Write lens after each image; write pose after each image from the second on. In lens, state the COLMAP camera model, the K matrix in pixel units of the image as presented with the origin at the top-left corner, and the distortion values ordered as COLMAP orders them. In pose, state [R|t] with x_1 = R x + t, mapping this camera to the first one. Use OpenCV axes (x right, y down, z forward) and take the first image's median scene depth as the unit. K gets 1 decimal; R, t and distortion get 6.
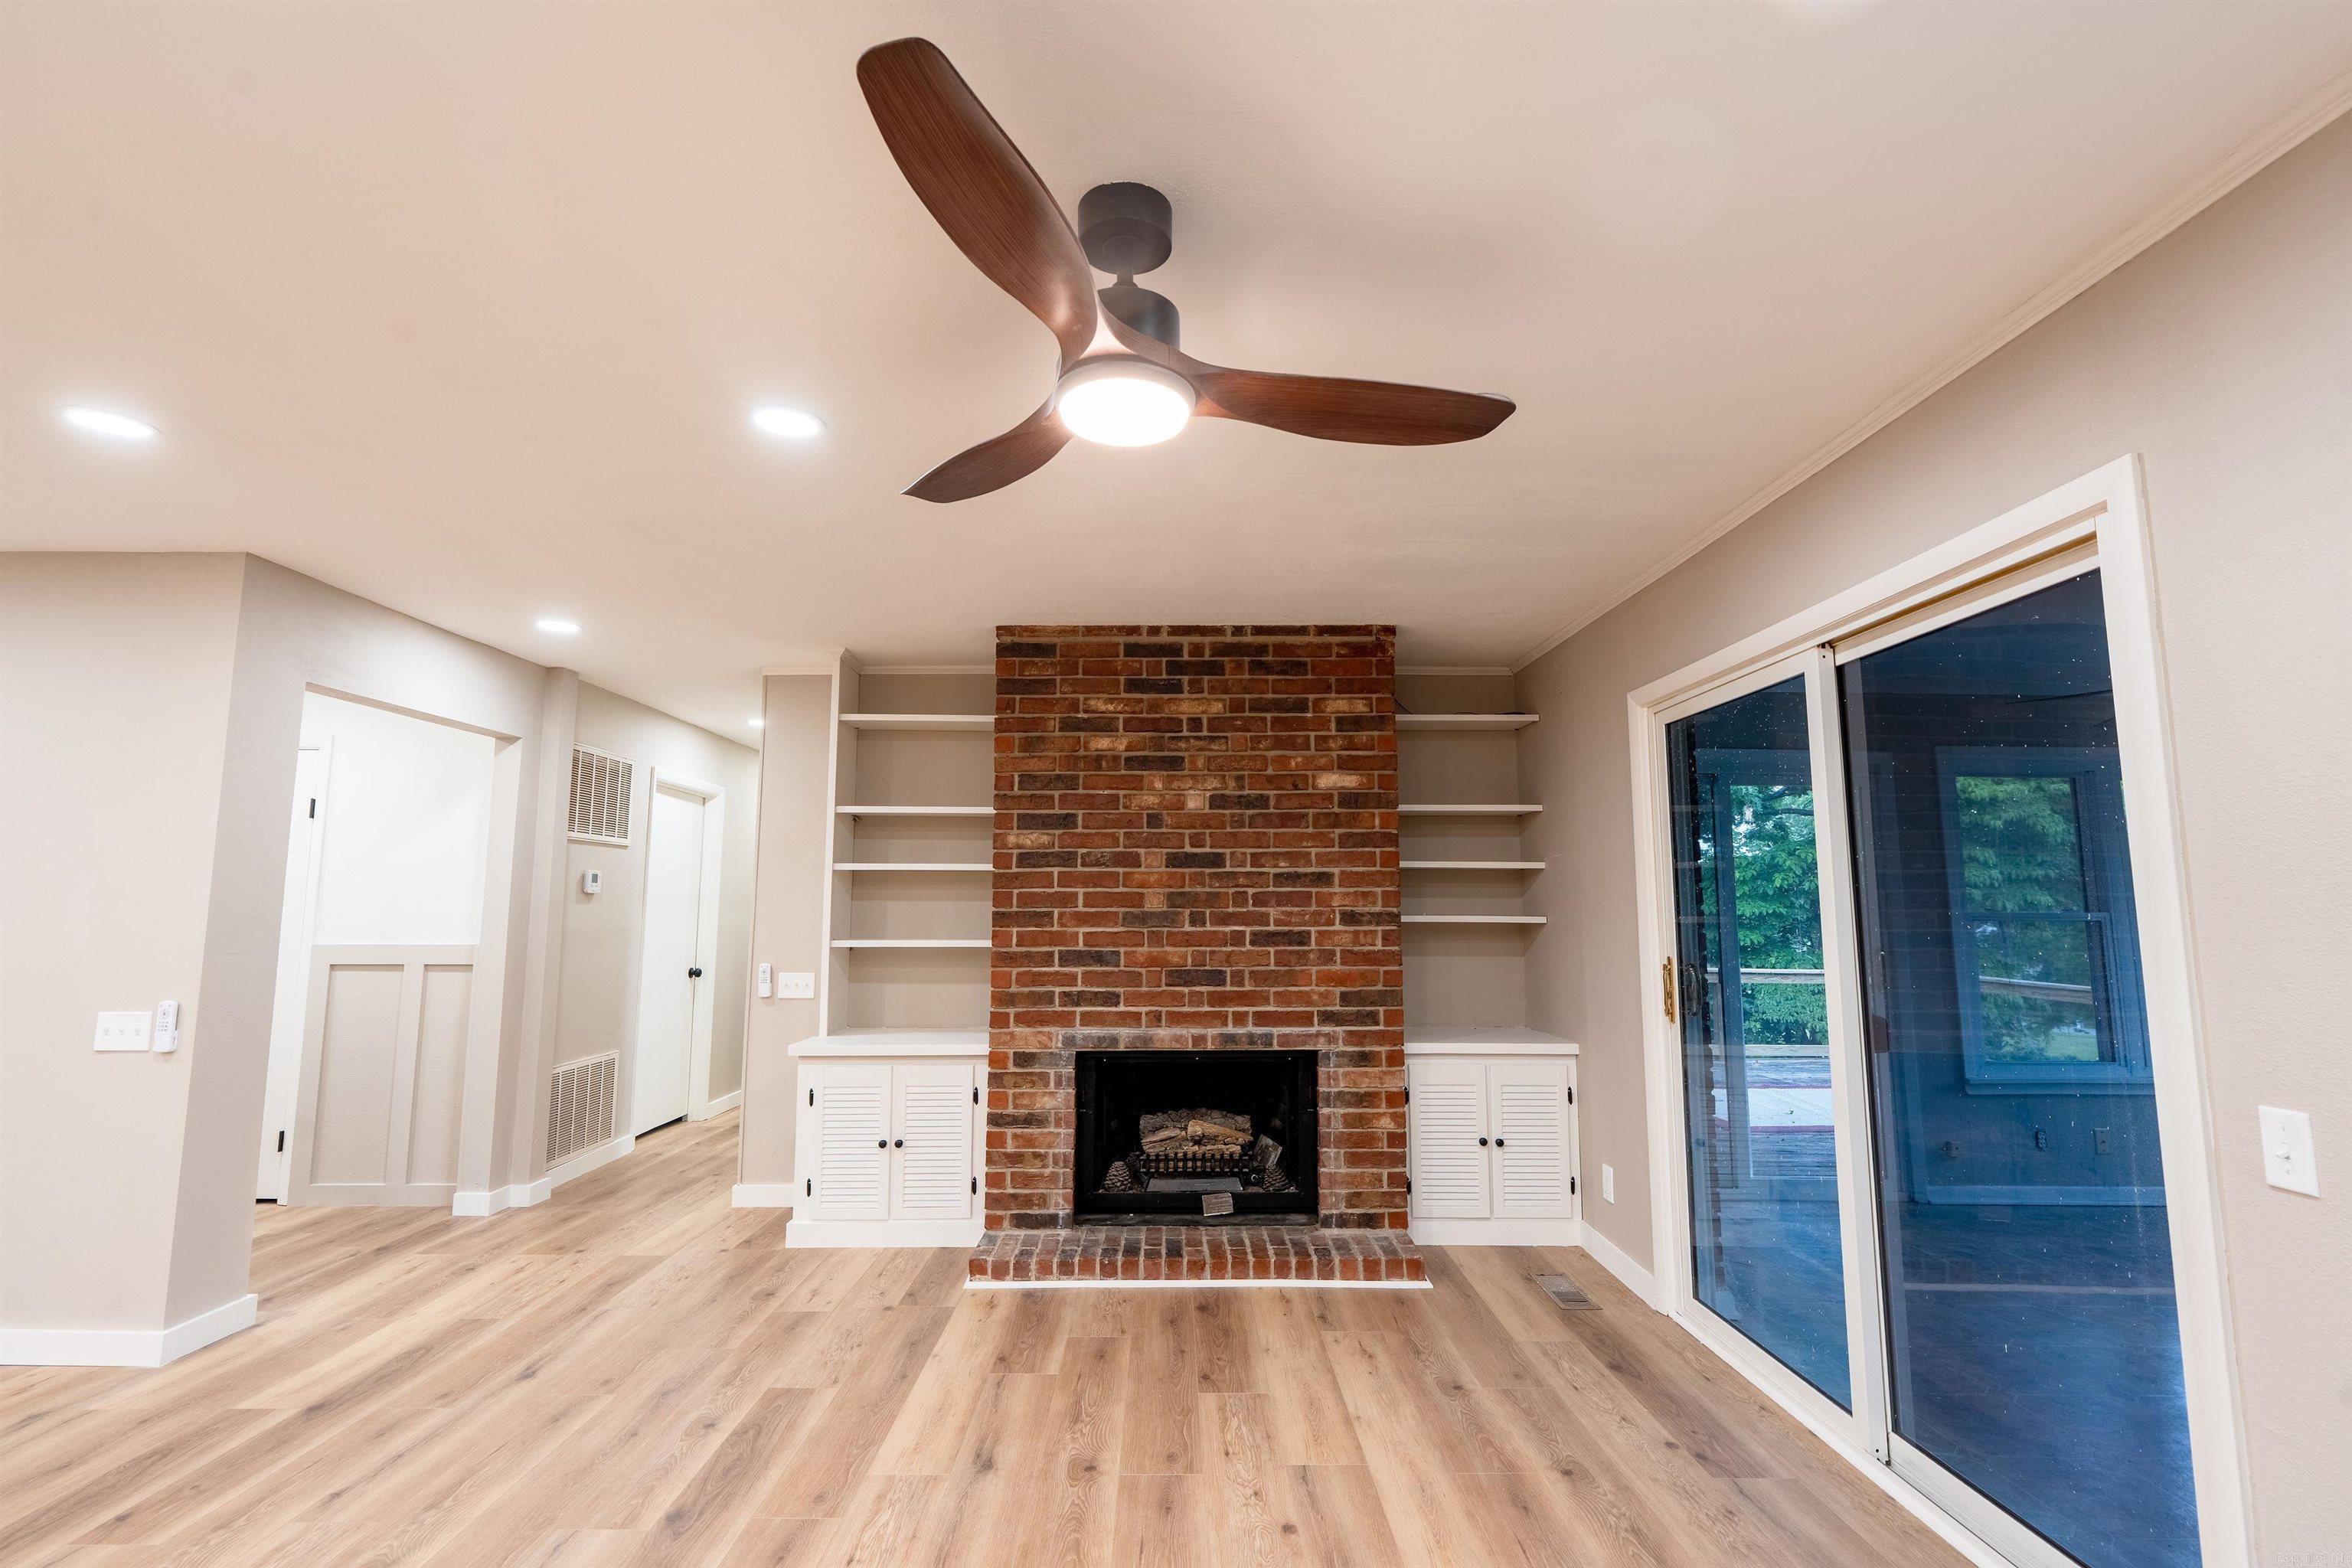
lens RADIAL K [[1053.6, 0, 1170.6], [0, 1053.6, 783.2], [0, 0, 1]] dist [-0.007523, 0.002966]
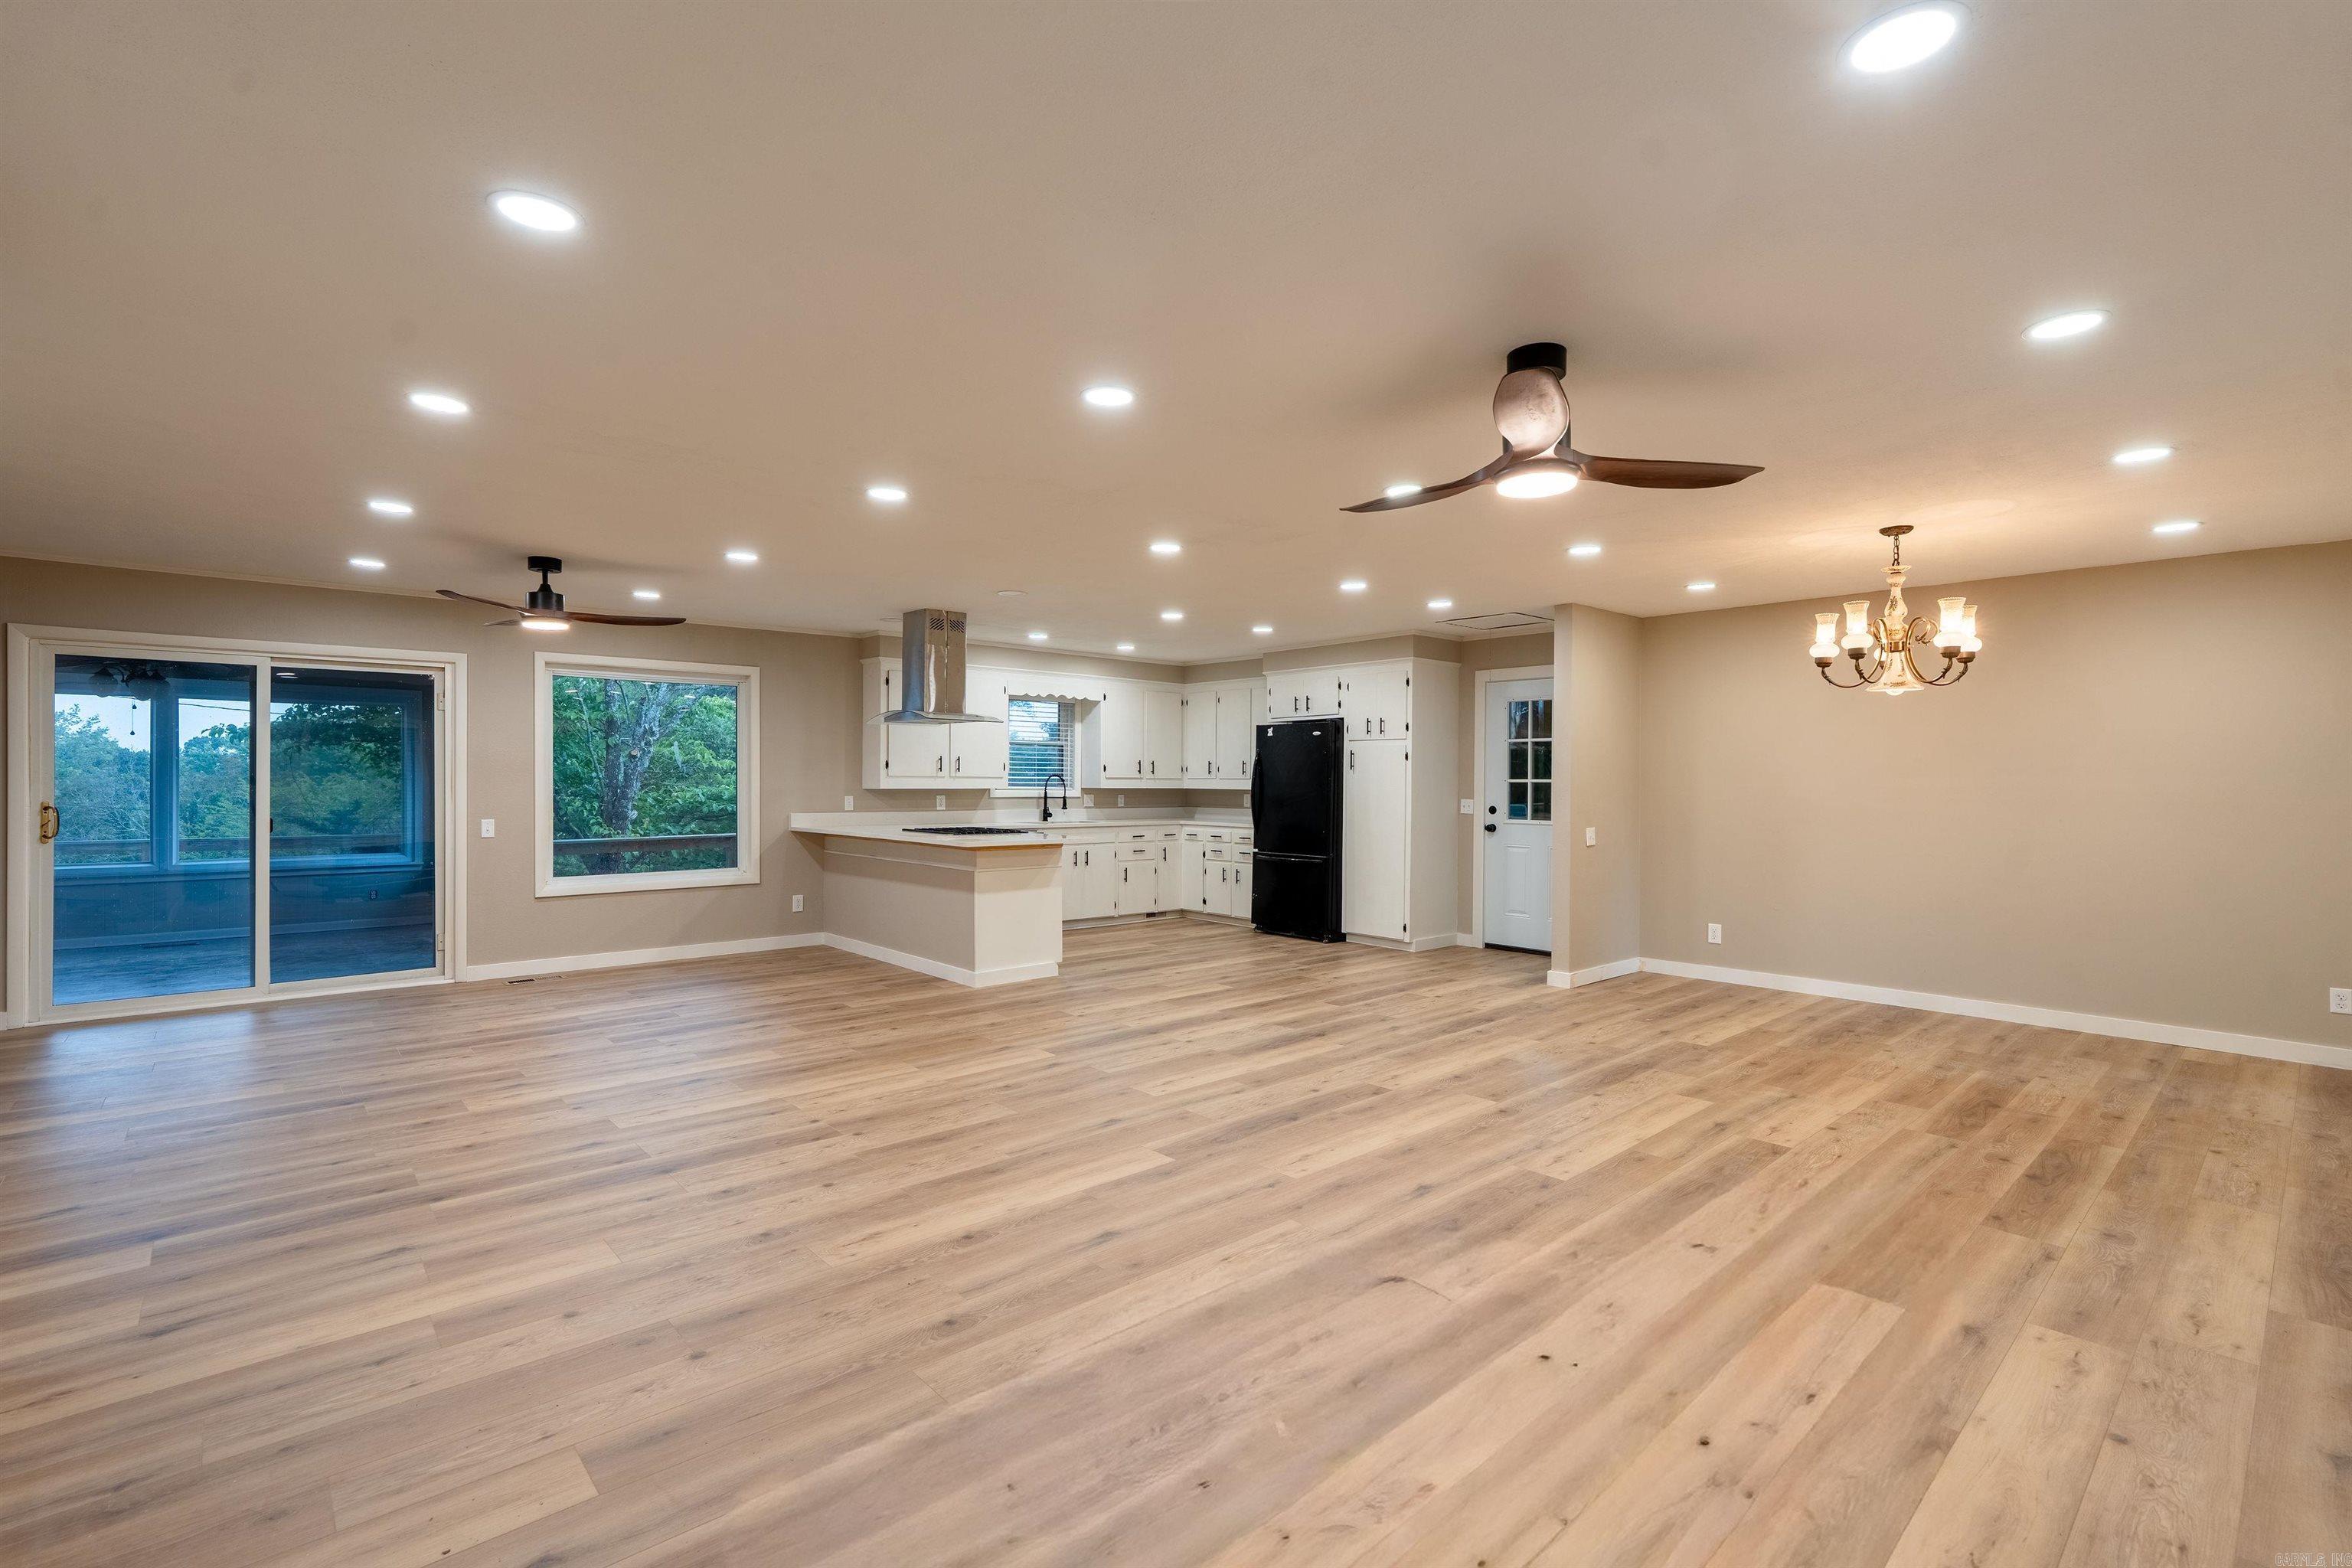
lens RADIAL K [[1053.6, 0, 1176.4], [0, 1053.6, 783.2], [0, 0, 1]] dist [-0.007523, 0.002966]
pose [[-0.663772, -0.006969, 0.747902, -1.541032], [-0.093925, 0.992817, -0.074109, 0.079957], [-0.742014, -0.119439, -0.659659, 0.662326]]
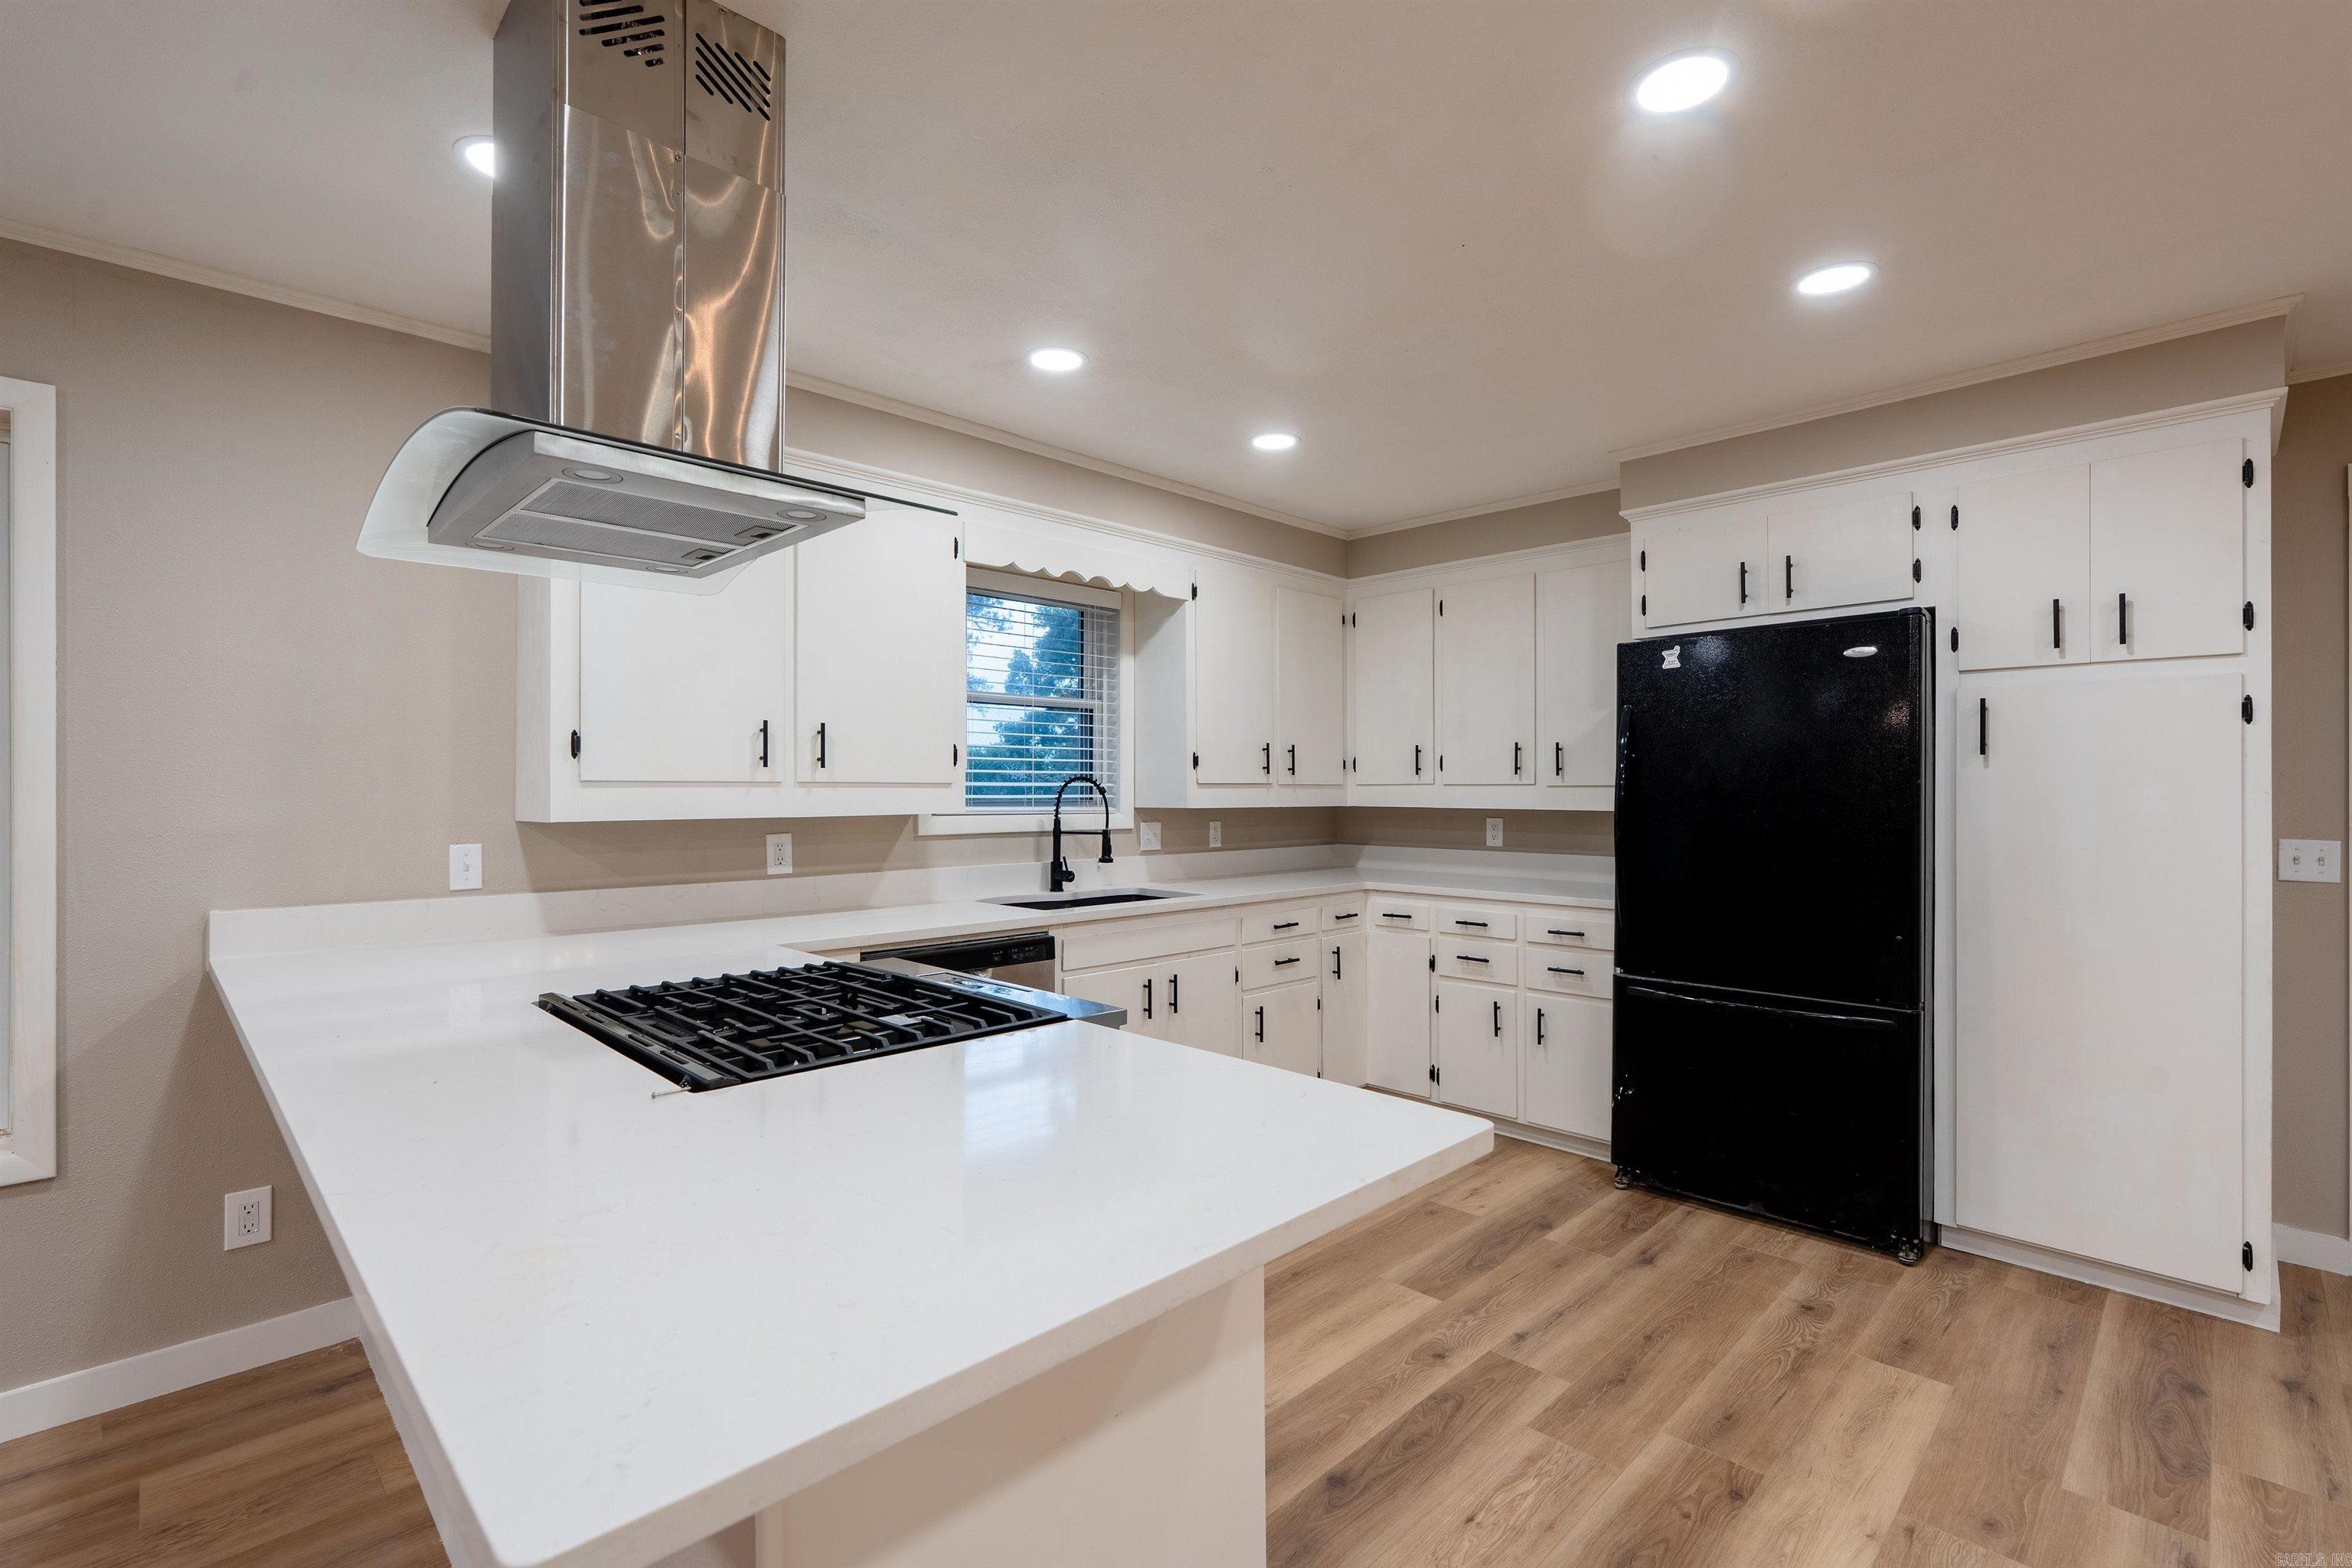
lens RADIAL K [[1053.6, 0, 1174.2], [0, 1053.6, 781.5], [0, 0, 1]] dist [-0.007523, 0.002966]
pose [[-0.698339, 0.002700, 0.715762, -0.371071], [-0.084710, 0.992653, -0.086393, -0.006013], [-0.710737, -0.120964, -0.692980, -0.068480]]
